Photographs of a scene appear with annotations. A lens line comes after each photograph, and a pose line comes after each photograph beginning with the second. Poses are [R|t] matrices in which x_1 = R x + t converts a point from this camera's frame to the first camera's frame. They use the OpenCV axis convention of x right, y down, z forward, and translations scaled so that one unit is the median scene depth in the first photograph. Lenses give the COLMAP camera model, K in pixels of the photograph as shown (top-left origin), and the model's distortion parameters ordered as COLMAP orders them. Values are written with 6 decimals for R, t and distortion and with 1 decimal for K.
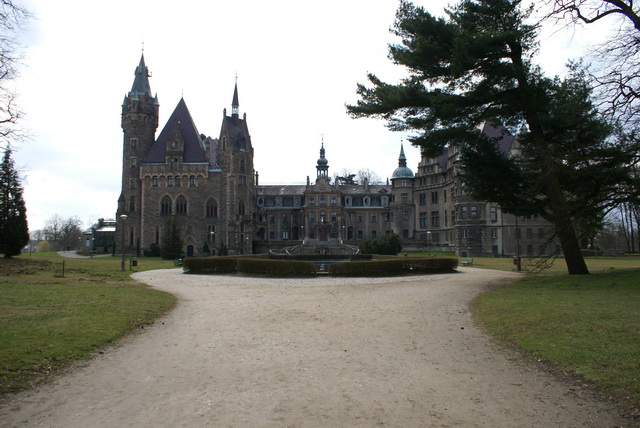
lens RADIAL K [[503.0, 0, 318.4], [0, 503.0, 211.0], [0, 0, 1]] dist [-0.118069, 0.048520]
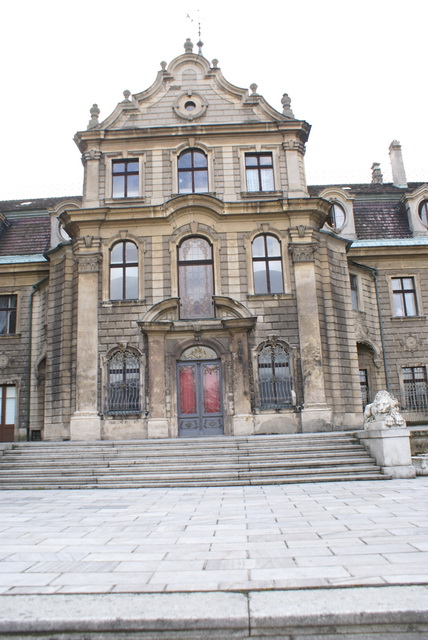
lens RADIAL K [[503.0, 0, 212.6], [0, 503.0, 319.3], [0, 0, 1]] dist [-0.118069, 0.048520]
pose [[0.998379, -0.044617, -0.035341, 0.021195], [0.038544, 0.986845, -0.157010, 0.056866], [0.041881, 0.155393, 0.986964, 0.978110]]
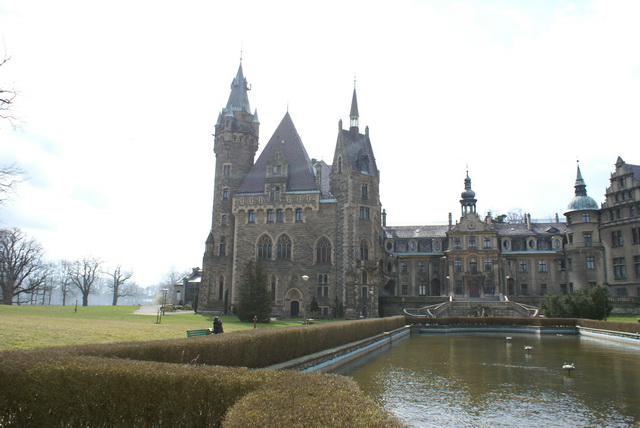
lens RADIAL K [[503.0, 0, 320.6], [0, 503.0, 213.7], [0, 0, 1]] dist [-0.118069, 0.048520]
pose [[0.969934, -0.023285, -0.242253, -0.034570], [-0.003122, 0.994140, -0.108054, 0.018545], [0.243350, 0.105562, 0.964177, 0.263007]]
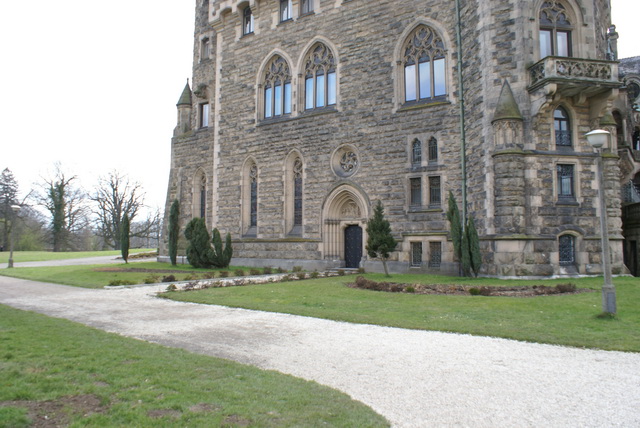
lens RADIAL K [[503.0, 0, 319.6], [0, 503.0, 212.6], [0, 0, 1]] dist [-0.118069, 0.048520]
pose [[0.793704, -0.035431, -0.607272, -0.106397], [0.047853, 0.998845, 0.004267, 0.057031], [0.606419, -0.032447, 0.794483, 0.742966]]
